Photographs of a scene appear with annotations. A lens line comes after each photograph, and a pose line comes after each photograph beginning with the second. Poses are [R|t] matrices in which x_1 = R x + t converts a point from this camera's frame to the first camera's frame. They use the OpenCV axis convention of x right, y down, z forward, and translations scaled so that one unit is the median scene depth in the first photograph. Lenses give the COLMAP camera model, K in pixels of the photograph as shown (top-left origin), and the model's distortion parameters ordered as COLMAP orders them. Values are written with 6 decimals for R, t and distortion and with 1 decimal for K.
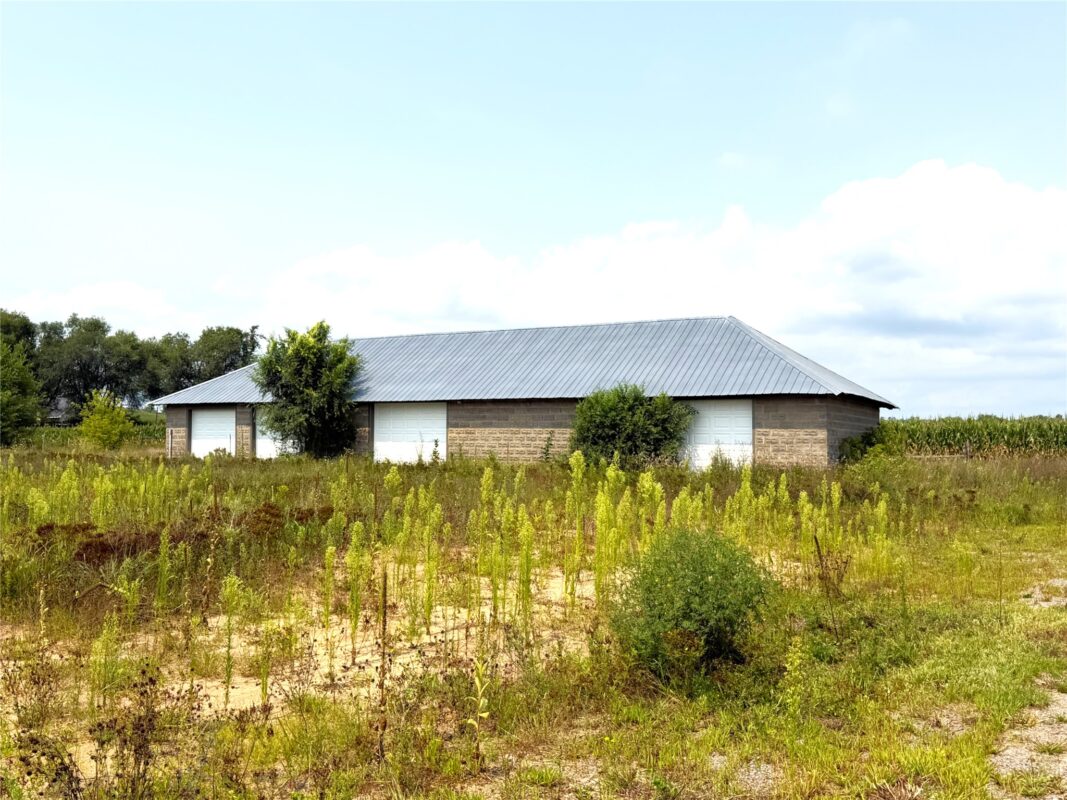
lens RADIAL K [[949.8, 0, 528.9], [0, 949.8, 402.0], [0, 0, 1]] dist [0.001579, -0.015858]
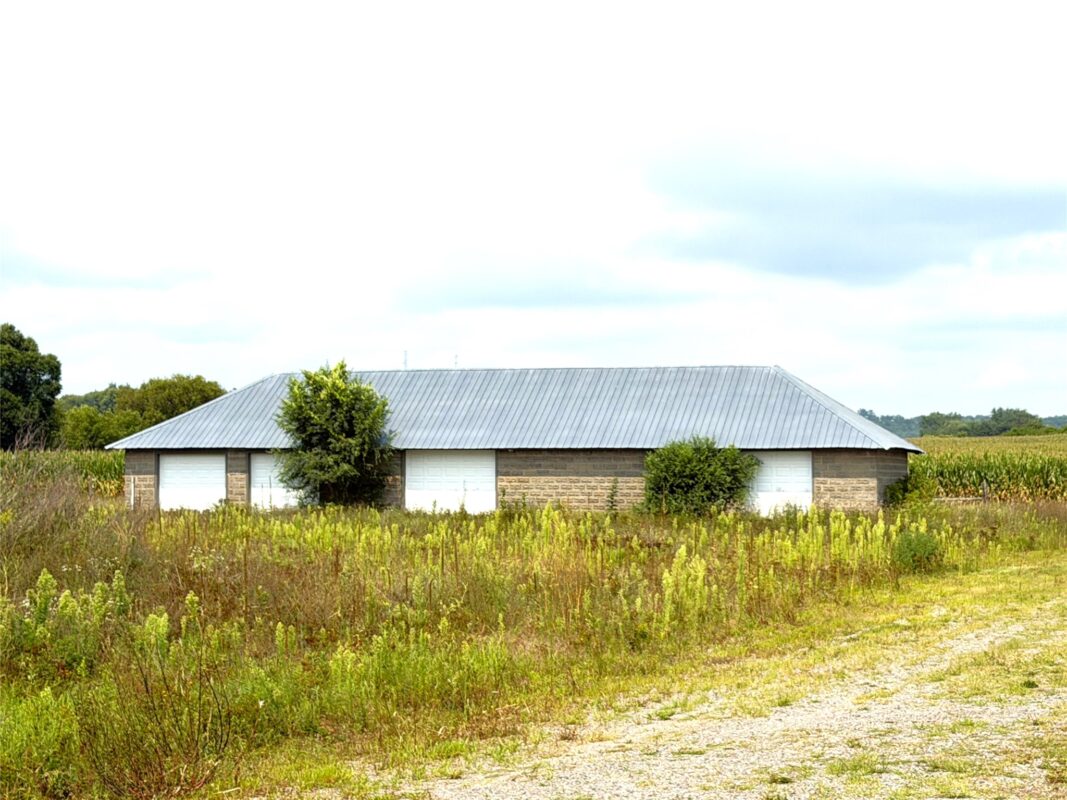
lens RADIAL K [[2157.3, 0, 534.4], [0, 2157.3, 399.8], [0, 0, 1]] dist [-0.048579, 0.000000]
pose [[0.972975, 0.000796, 0.230910, -0.598850], [-0.003166, 0.999946, 0.009897, -0.078628], [-0.230890, -0.010360, 0.972925, -1.246812]]
